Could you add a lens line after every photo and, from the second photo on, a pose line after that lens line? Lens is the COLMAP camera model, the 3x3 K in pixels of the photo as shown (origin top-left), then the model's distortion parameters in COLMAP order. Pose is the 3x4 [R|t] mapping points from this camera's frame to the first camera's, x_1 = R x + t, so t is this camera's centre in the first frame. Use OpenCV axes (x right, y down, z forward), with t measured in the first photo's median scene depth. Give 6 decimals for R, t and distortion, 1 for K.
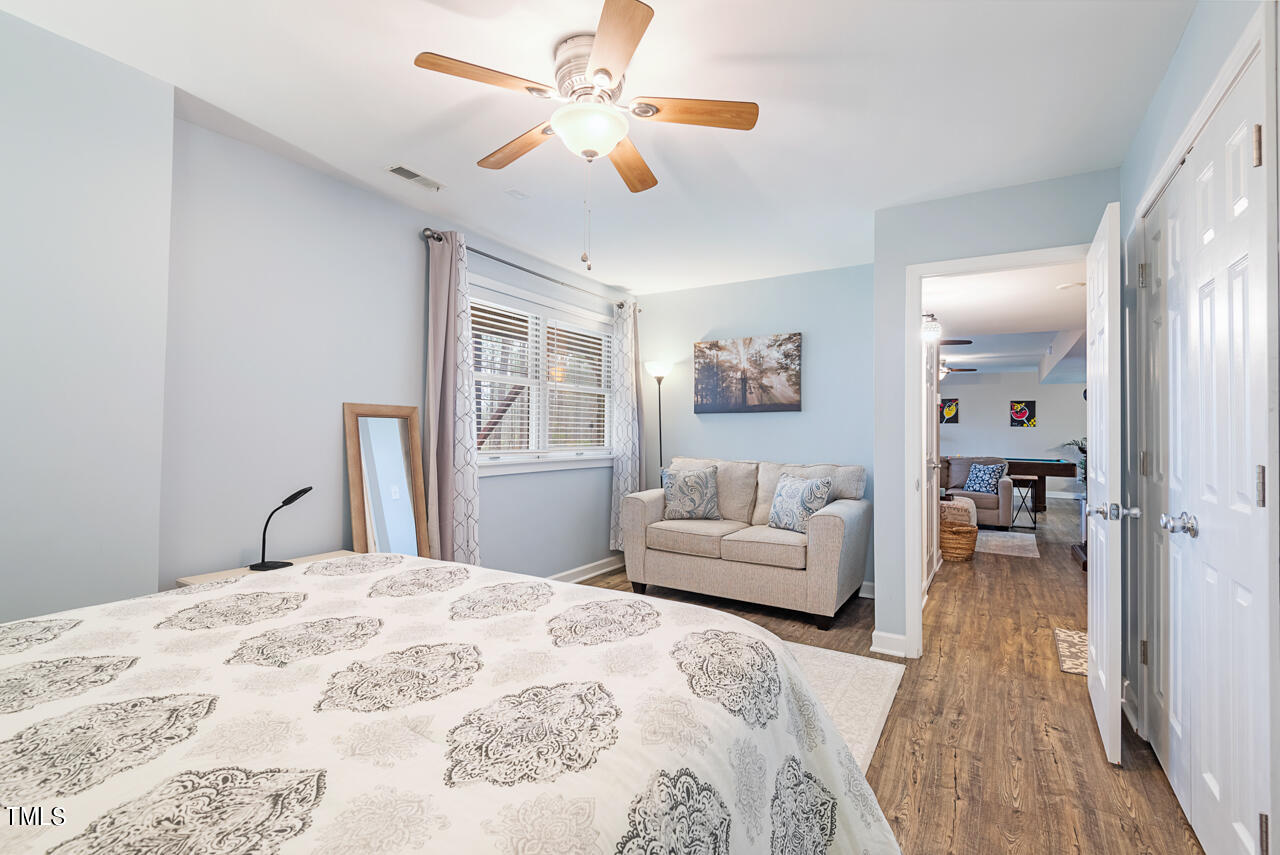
lens RADIAL K [[578.3, 0, 639.8], [0, 578.3, 416.5], [0, 0, 1]] dist [-0.002137, -0.000664]
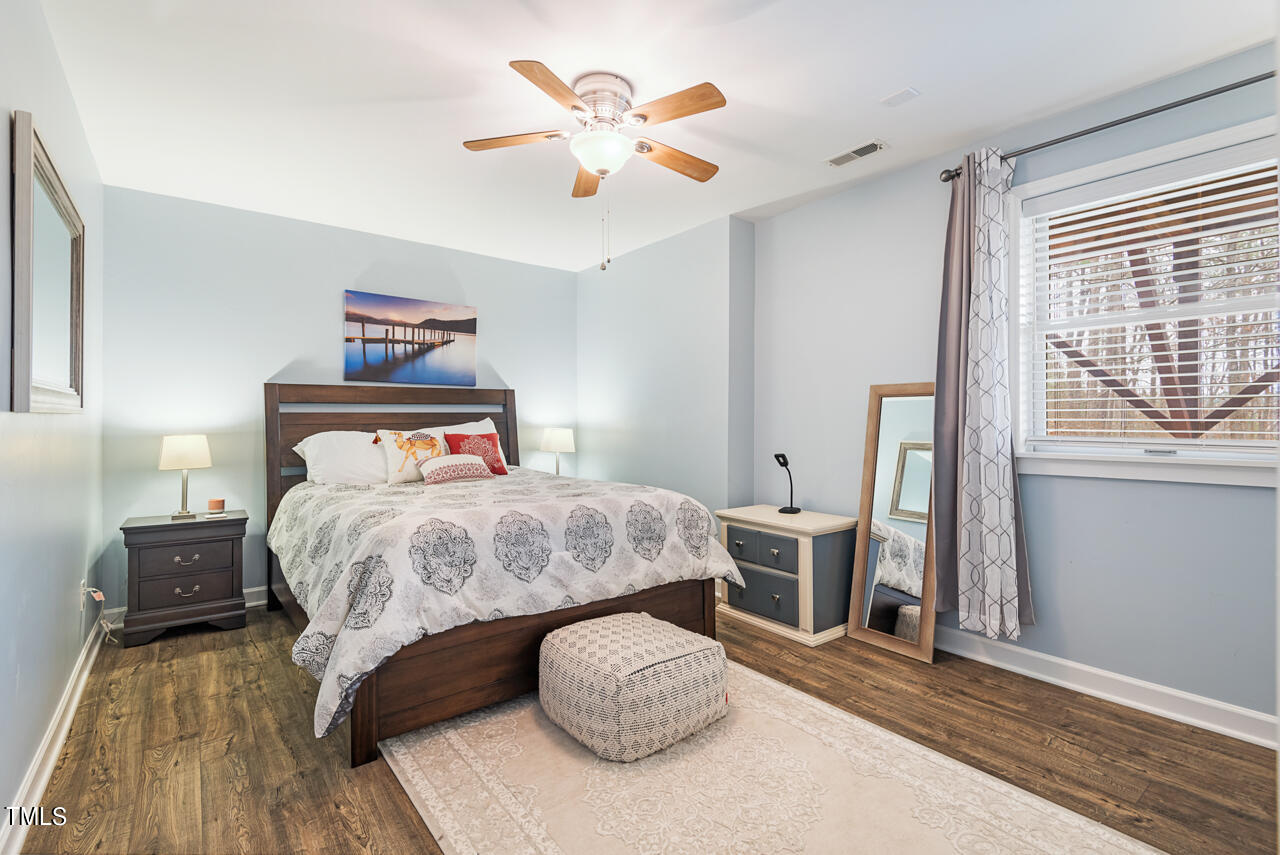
lens RADIAL K [[578.3, 0, 639.8], [0, 578.3, 416.5], [0, 0, 1]] dist [-0.002137, -0.000664]
pose [[-0.351402, -0.014222, -0.936117, 0.660624], [0.027869, 0.999283, -0.025643, 0.050777], [0.935810, -0.035100, -0.350754, 0.973238]]
